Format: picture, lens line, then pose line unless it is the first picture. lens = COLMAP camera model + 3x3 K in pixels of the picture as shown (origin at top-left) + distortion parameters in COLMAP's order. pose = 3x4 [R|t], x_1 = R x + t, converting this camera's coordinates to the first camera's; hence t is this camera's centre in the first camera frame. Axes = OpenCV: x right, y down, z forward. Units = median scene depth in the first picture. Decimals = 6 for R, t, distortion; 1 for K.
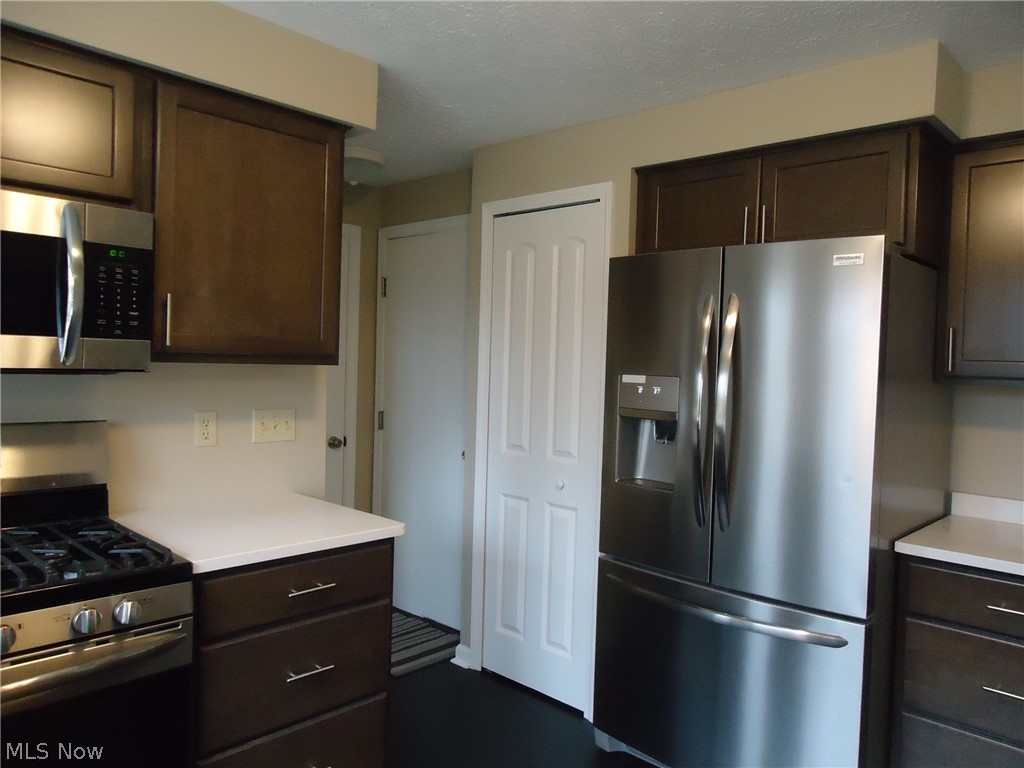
lens RADIAL K [[753.5, 0, 508.5], [0, 753.5, 376.0], [0, 0, 1]] dist [-0.009586, 0.005075]
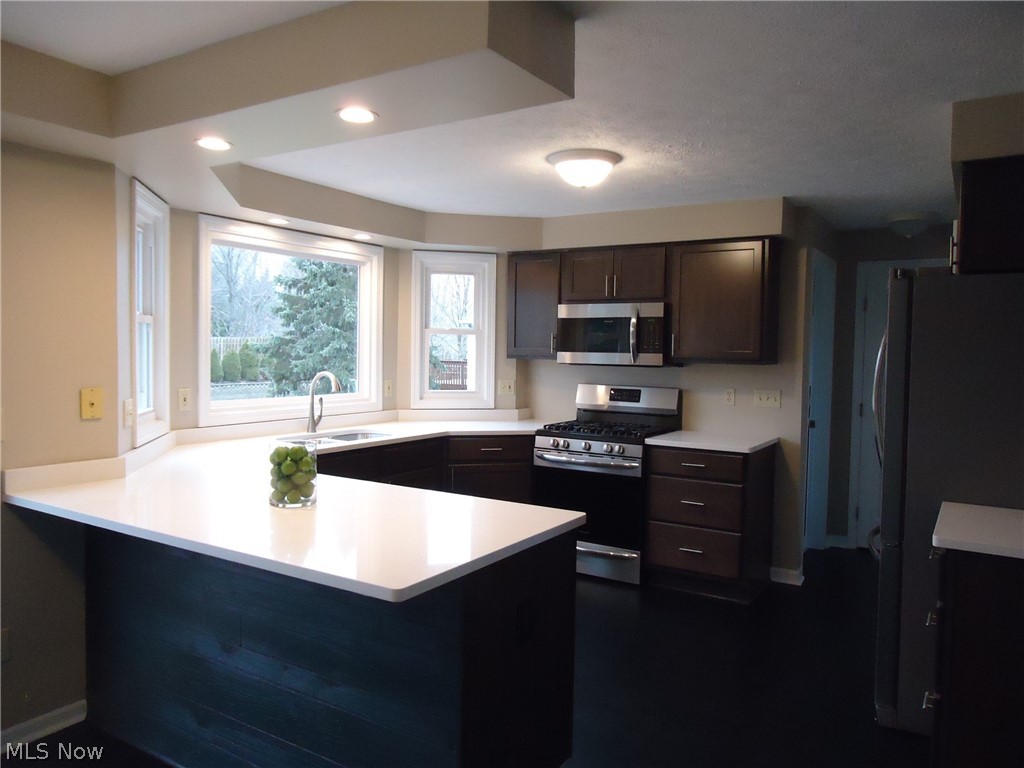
lens RADIAL K [[753.5, 0, 512.1], [0, 753.5, 380.5], [0, 0, 1]] dist [-0.009586, 0.005075]
pose [[0.209531, 0.016720, -0.977659, 1.932969], [-0.032342, 0.999425, 0.010161, 0.034937], [0.977267, 0.029491, 0.209951, 0.009654]]
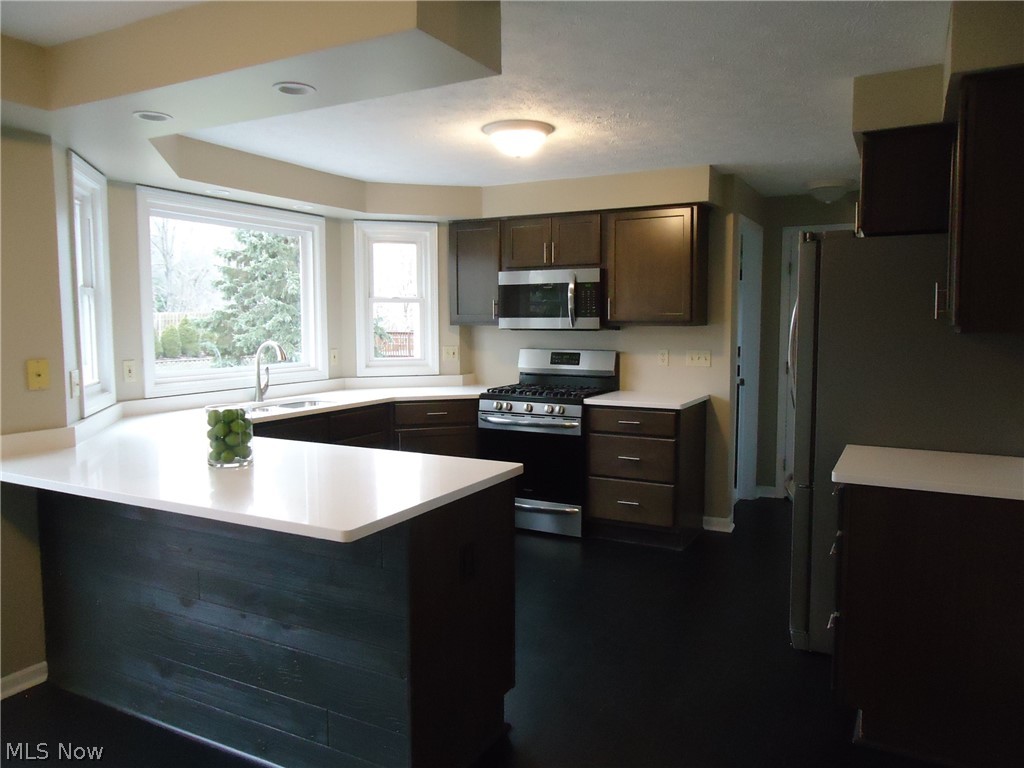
lens RADIAL K [[753.5, 0, 513.9], [0, 753.5, 382.7], [0, 0, 1]] dist [-0.009586, 0.005075]
pose [[0.278555, 0.052055, -0.959009, 2.027557], [-0.011262, 0.998638, 0.050935, 0.051617], [0.960354, -0.003388, 0.278762, 0.007559]]
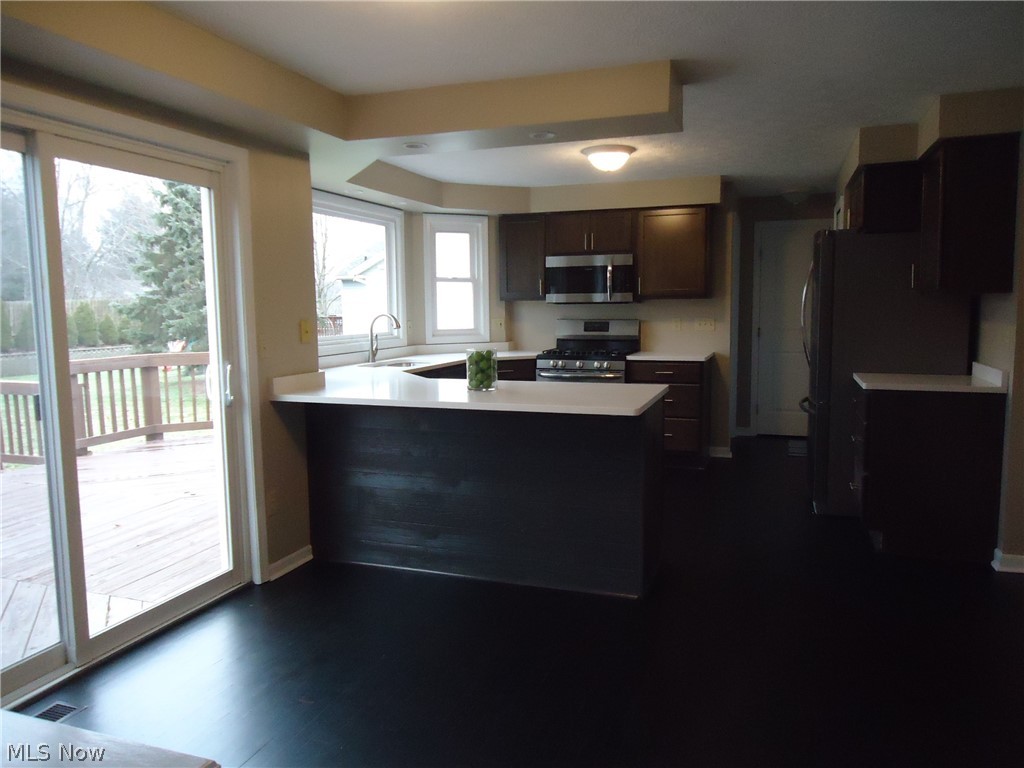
lens RADIAL K [[753.5, 0, 516.9], [0, 753.5, 380.2], [0, 0, 1]] dist [-0.009586, 0.005075]
pose [[0.419128, 0.058359, -0.906049, 2.435337], [0.001238, 0.997894, 0.064848, 0.127603], [0.907926, -0.028302, 0.418174, -0.881181]]
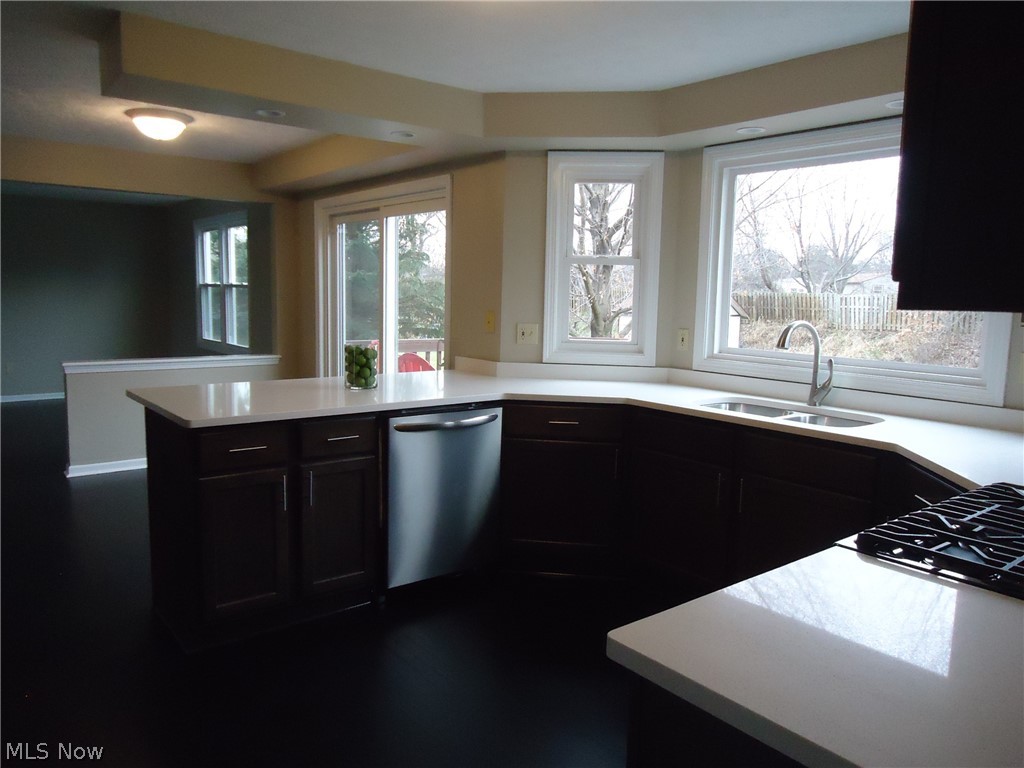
lens RADIAL K [[753.5, 0, 507.3], [0, 753.5, 384.6], [0, 0, 1]] dist [-0.009586, 0.005075]
pose [[-0.988853, -0.070779, 0.130995, -0.170906], [-0.051229, 0.987807, 0.147011, -0.025242], [-0.139803, 0.138662, -0.980422, 1.796251]]
